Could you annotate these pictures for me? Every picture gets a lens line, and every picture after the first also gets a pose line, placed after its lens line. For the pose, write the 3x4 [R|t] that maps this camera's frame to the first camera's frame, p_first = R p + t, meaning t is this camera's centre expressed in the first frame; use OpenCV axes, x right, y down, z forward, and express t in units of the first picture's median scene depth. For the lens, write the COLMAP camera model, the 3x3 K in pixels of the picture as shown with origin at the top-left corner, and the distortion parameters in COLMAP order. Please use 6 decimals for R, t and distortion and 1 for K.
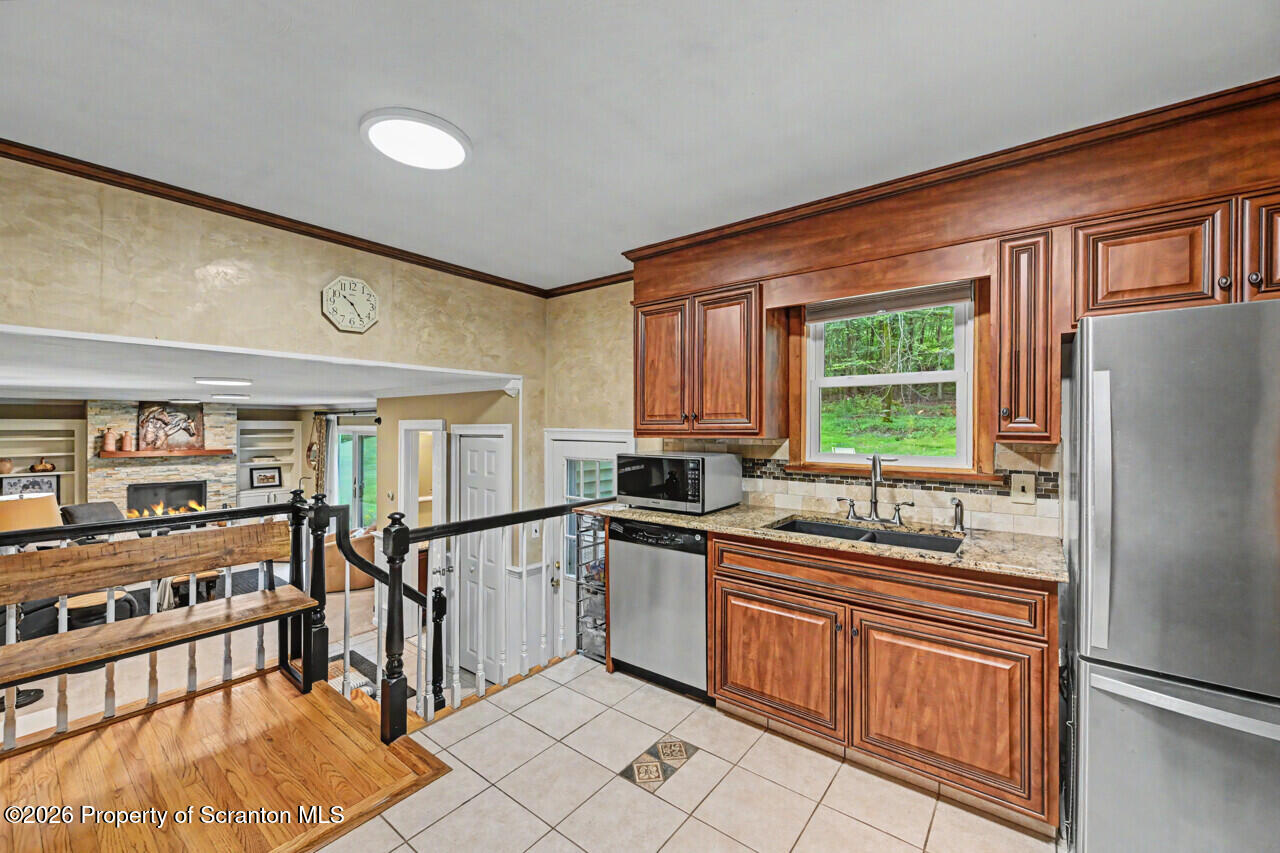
lens RADIAL K [[510.8, 0, 640.0], [0, 510.8, 426.5], [0, 0, 1]] dist [-0.000917, 0.000276]
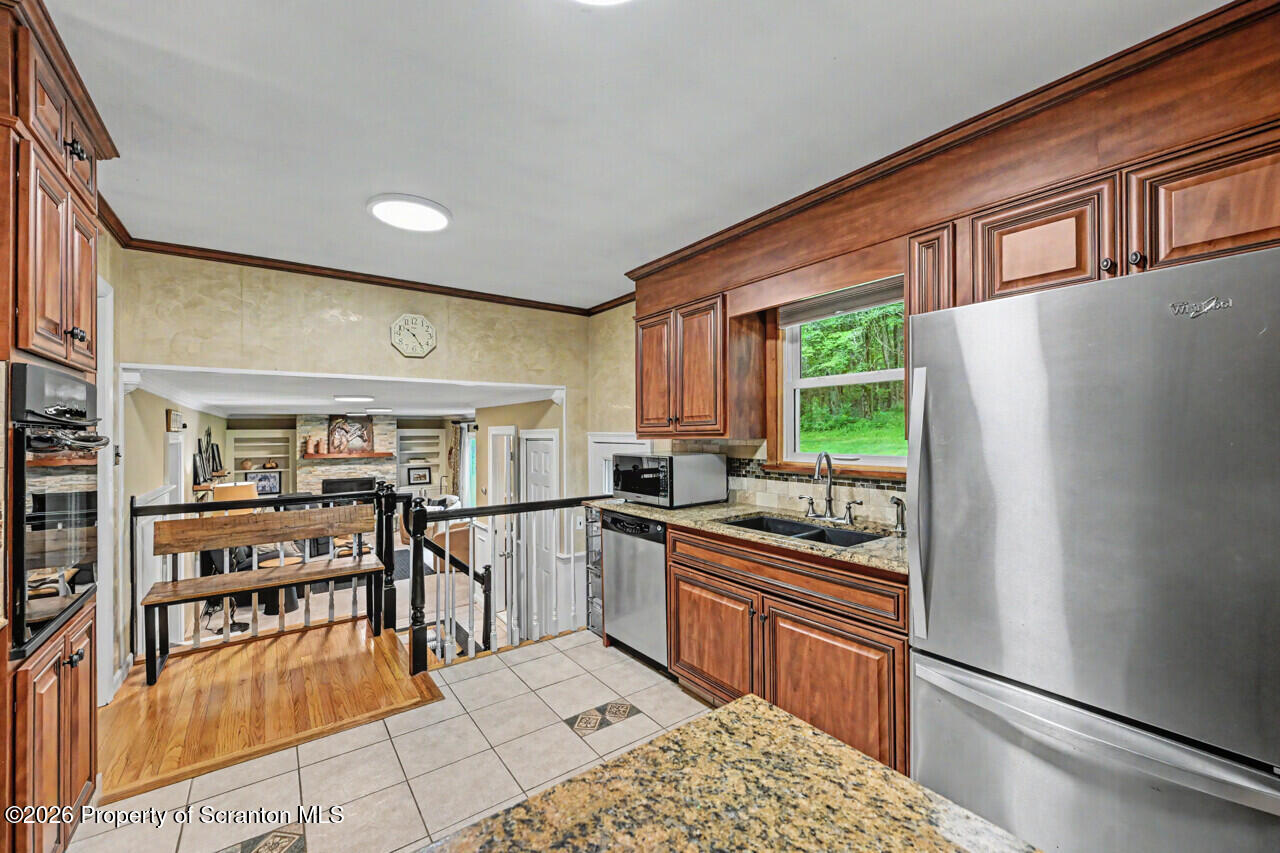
lens RADIAL K [[512.6, 0, 642.3], [0, 512.6, 430.5], [0, 0, 1]] dist [0.001033, 0.000000]
pose [[0.962490, -0.010465, -0.271115, 0.333426], [0.009692, 0.999944, -0.004192, 0.008323], [0.271144, 0.001407, 0.962538, -0.073708]]
